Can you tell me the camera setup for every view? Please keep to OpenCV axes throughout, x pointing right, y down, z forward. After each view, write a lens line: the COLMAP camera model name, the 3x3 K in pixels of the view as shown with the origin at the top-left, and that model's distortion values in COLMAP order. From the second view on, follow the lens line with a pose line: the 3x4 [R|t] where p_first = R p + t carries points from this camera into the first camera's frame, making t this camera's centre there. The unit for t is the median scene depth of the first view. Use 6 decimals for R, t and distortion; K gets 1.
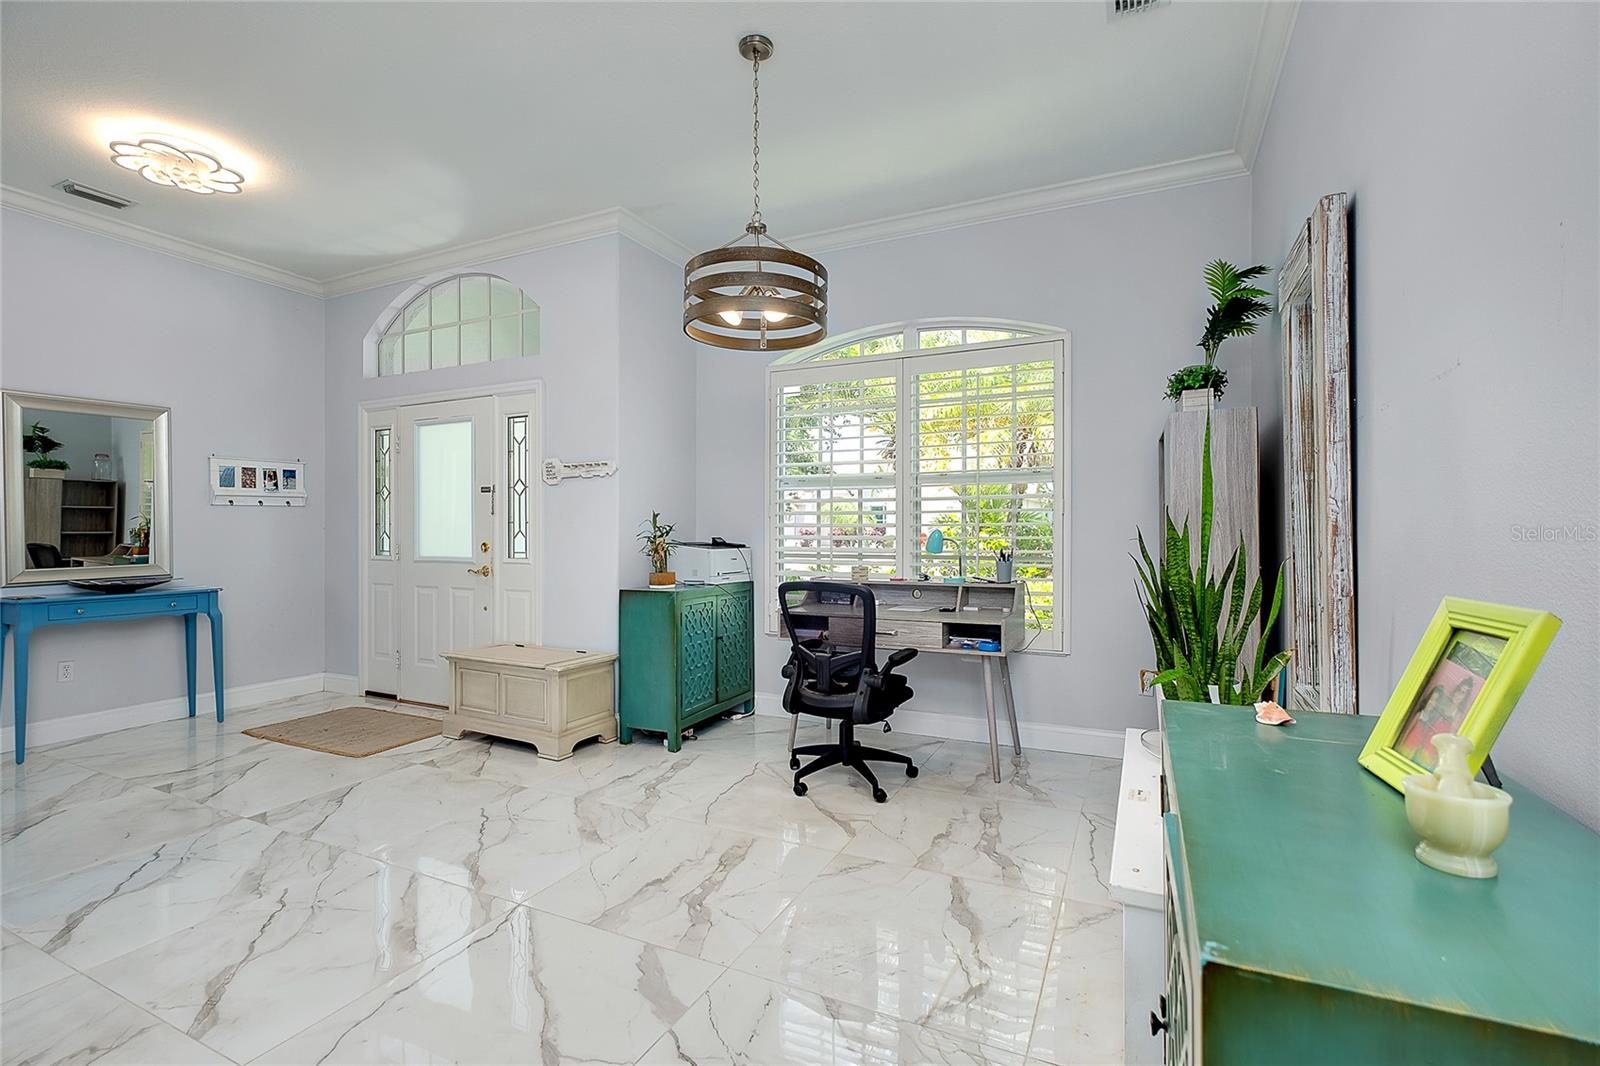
lens RADIAL K [[703.9, 0, 794.1], [0, 703.9, 529.4], [0, 0, 1]] dist [-0.004825, 0.000064]
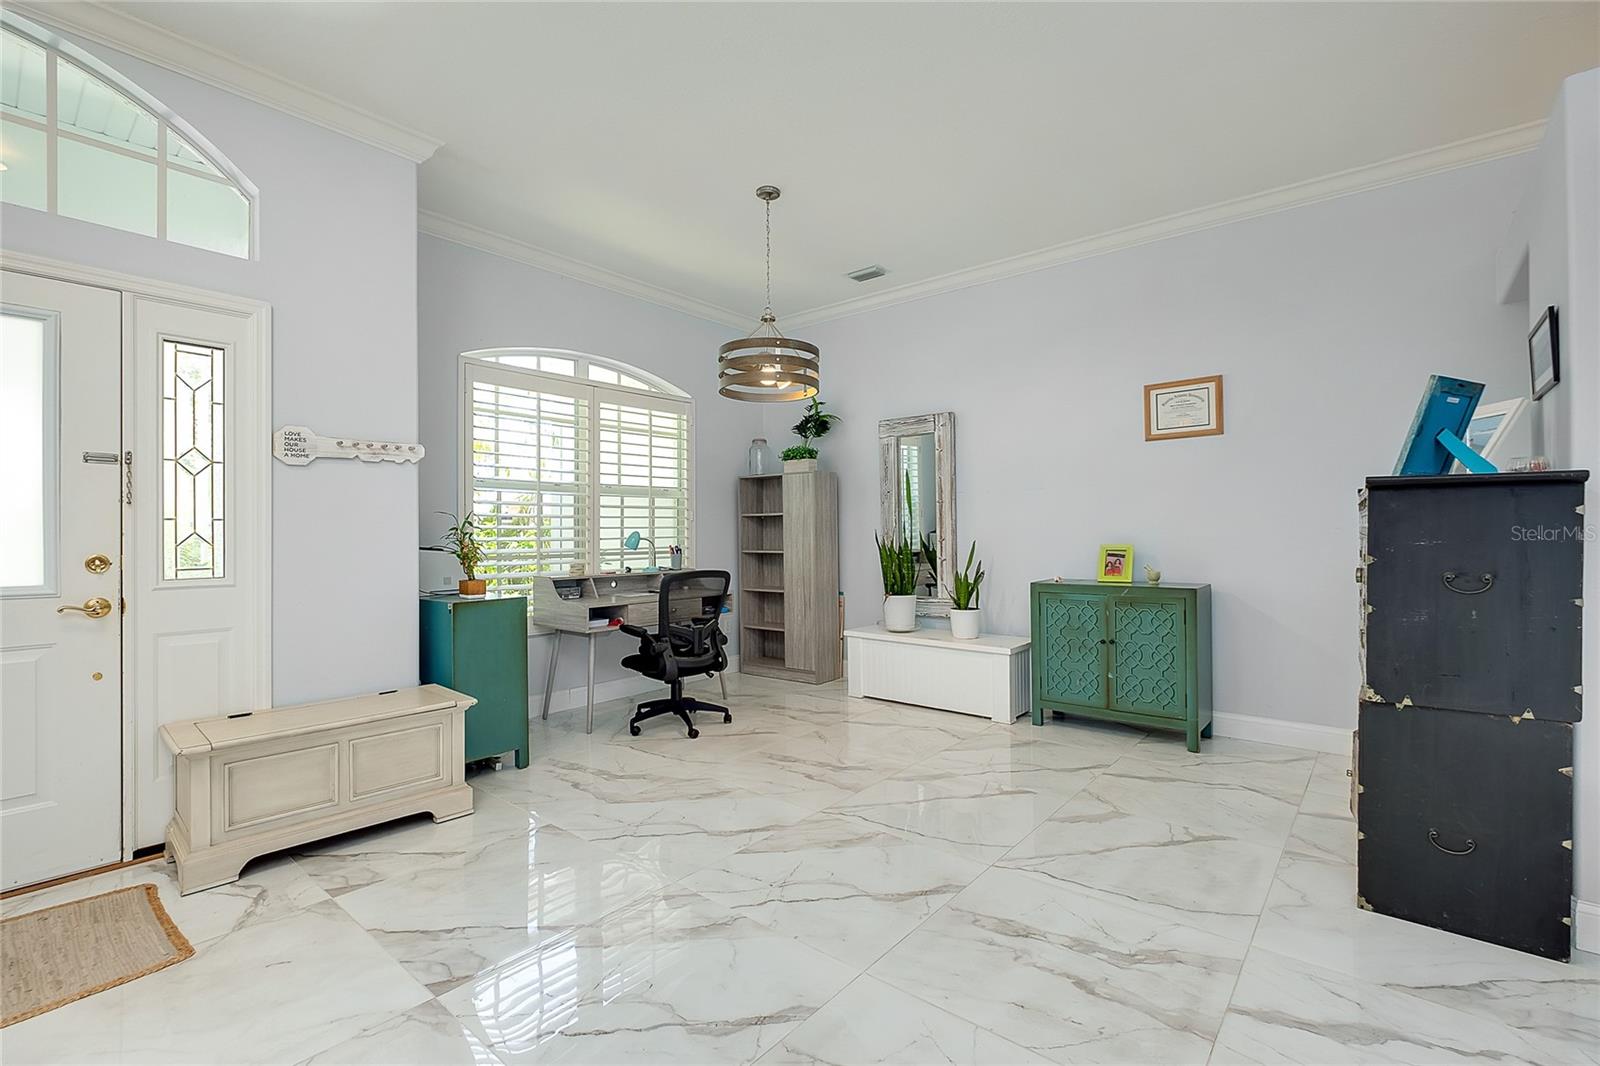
lens RADIAL K [[703.9, 0, 798.3], [0, 703.9, 530.8], [0, 0, 1]] dist [-0.004825, 0.000064]
pose [[0.251005, 0.001730, 0.967984, -0.948745], [-0.002780, 0.999996, -0.001066, -0.001025], [-0.967982, -0.002423, 0.251009, 0.390845]]
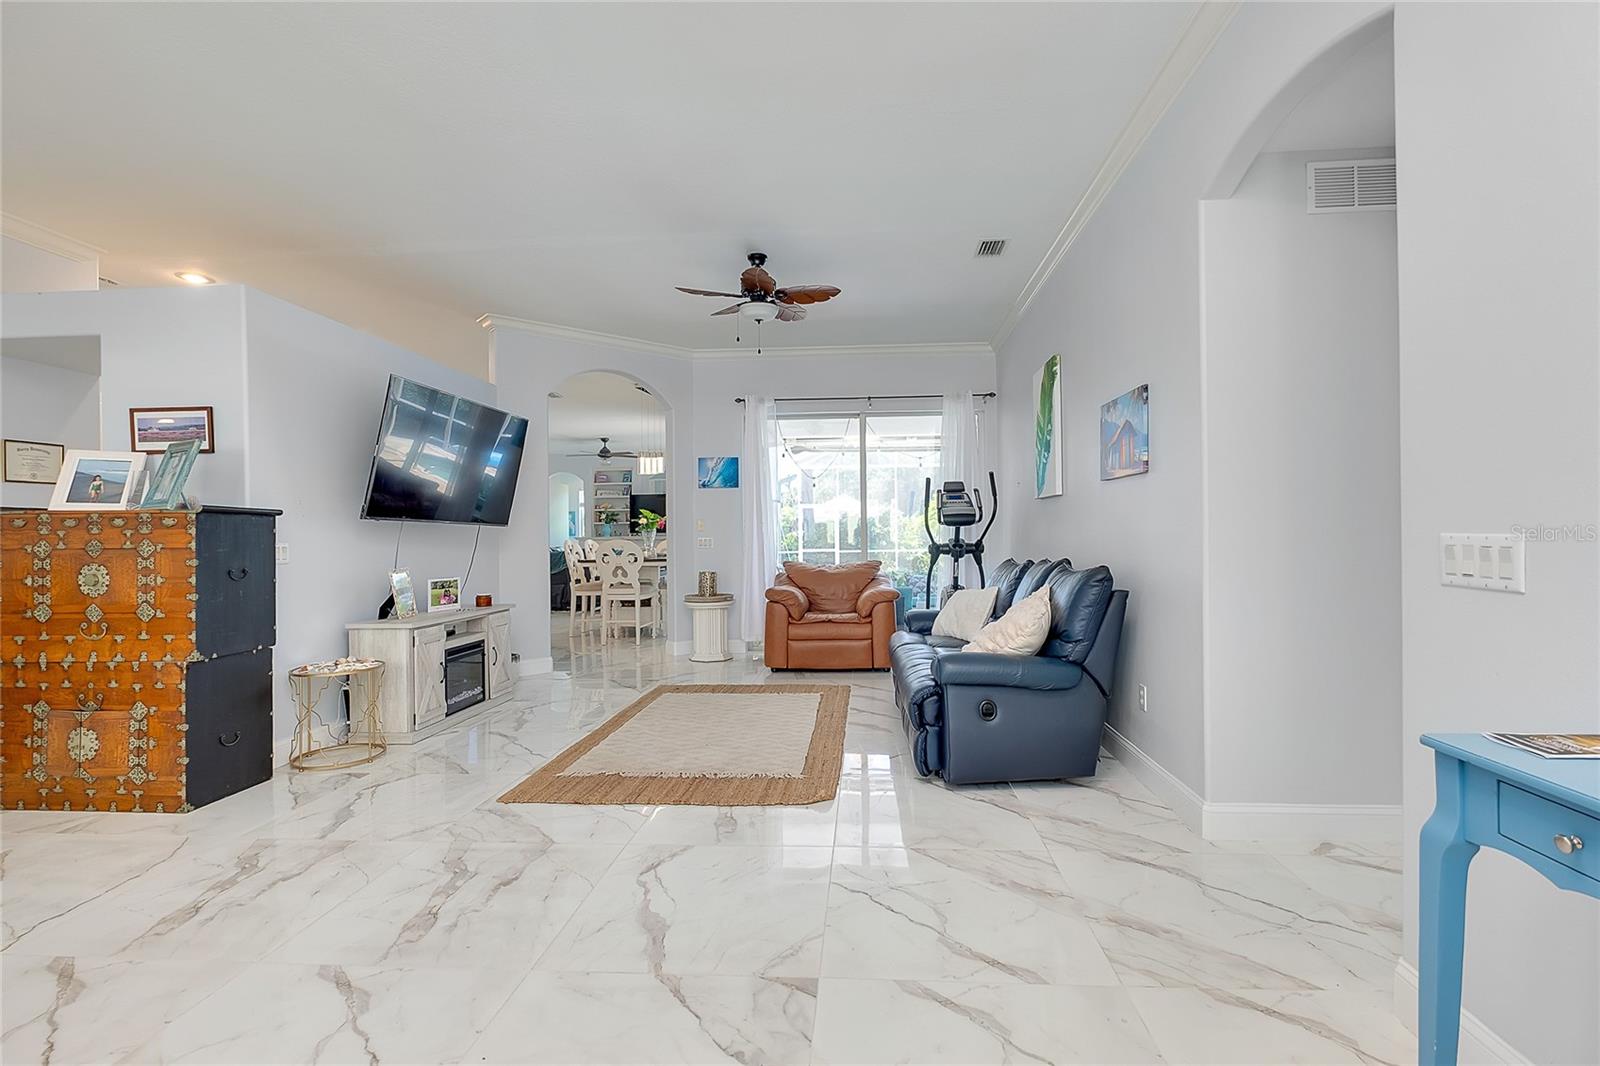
lens RADIAL K [[703.9, 0, 822.7], [0, 703.9, 550.7], [0, 0, 1]] dist [-0.004825, 0.000064]
pose [[-0.926539, 0.019364, -0.375701, -0.664537], [0.015448, 0.999790, 0.013433, 0.007074], [0.375882, 0.006642, -0.926644, 1.075552]]
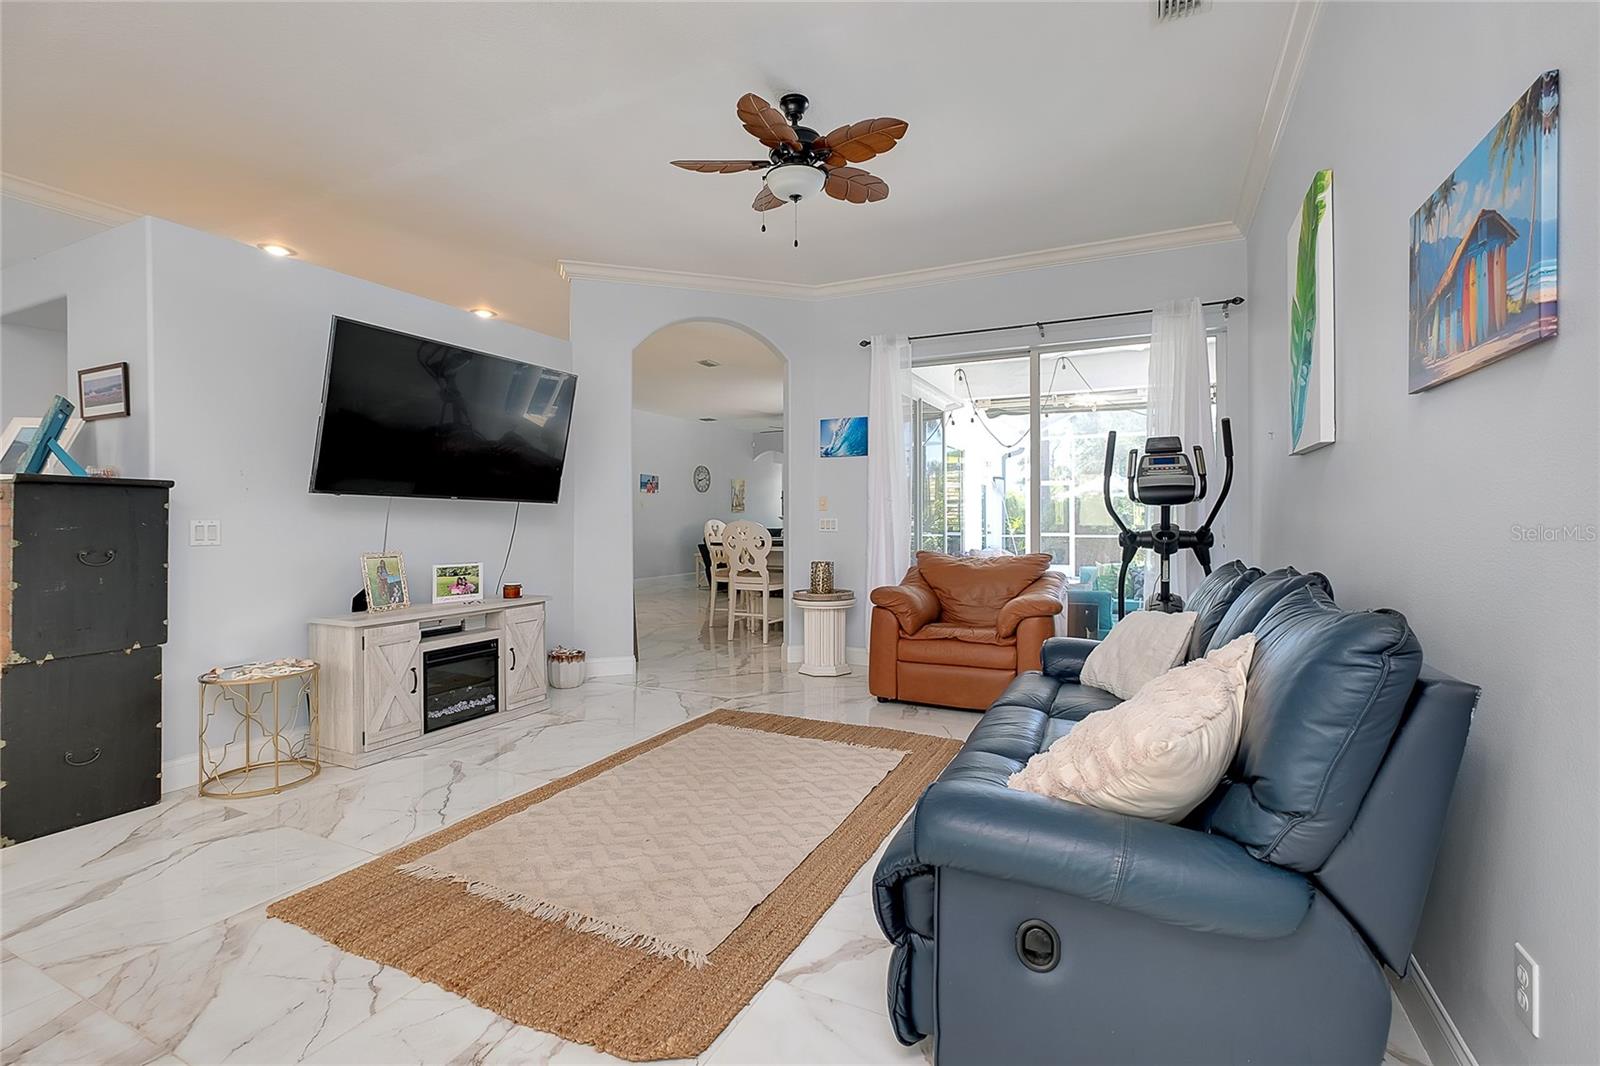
lens RADIAL K [[703.9, 0, 809.2], [0, 703.9, 527.2], [0, 0, 1]] dist [-0.004825, 0.000064]
pose [[-0.999988, 0.003185, -0.003814, -1.027880], [0.003169, 0.999987, 0.004053, 0.004520], [0.003826, 0.004041, -0.999985, 0.734380]]
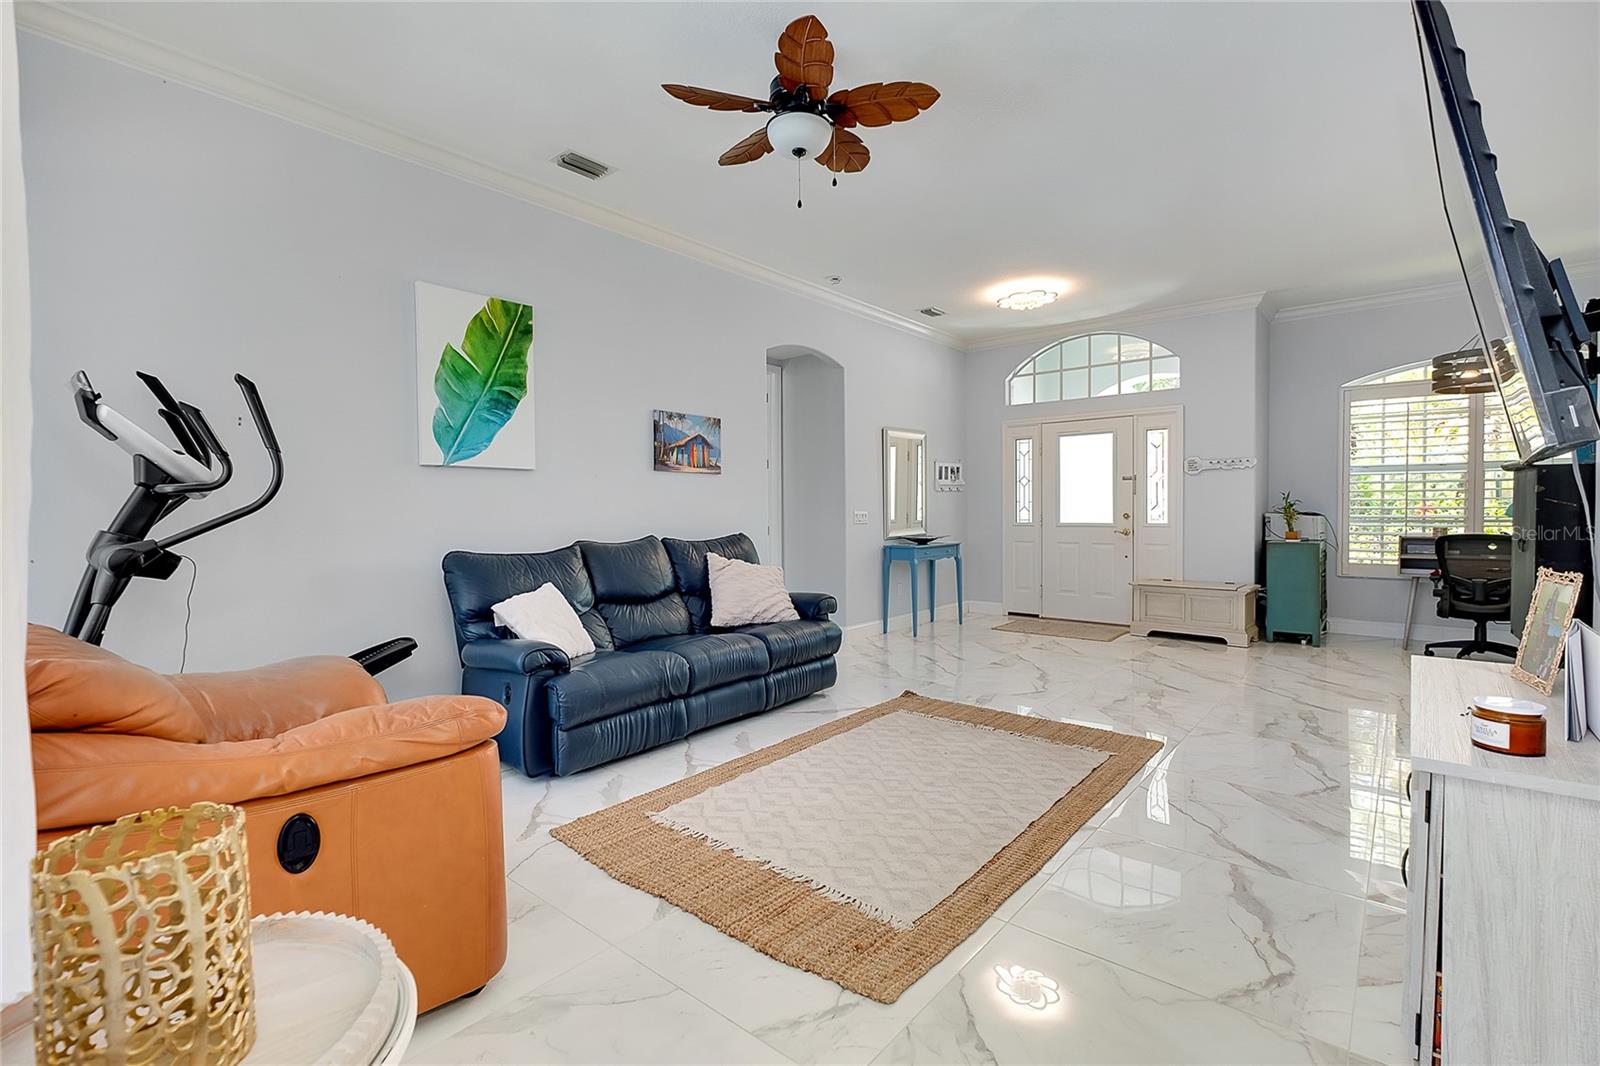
lens RADIAL K [[740.4, 0, 807.6], [0, 740.4, 524.4], [0, 0, 1]] dist [0.004663, -0.004292]
pose [[0.970363, -0.002759, -0.241637, -0.826477], [0.010511, 0.999470, 0.030798, -0.015506], [0.241424, -0.032425, 0.969878, -0.813681]]
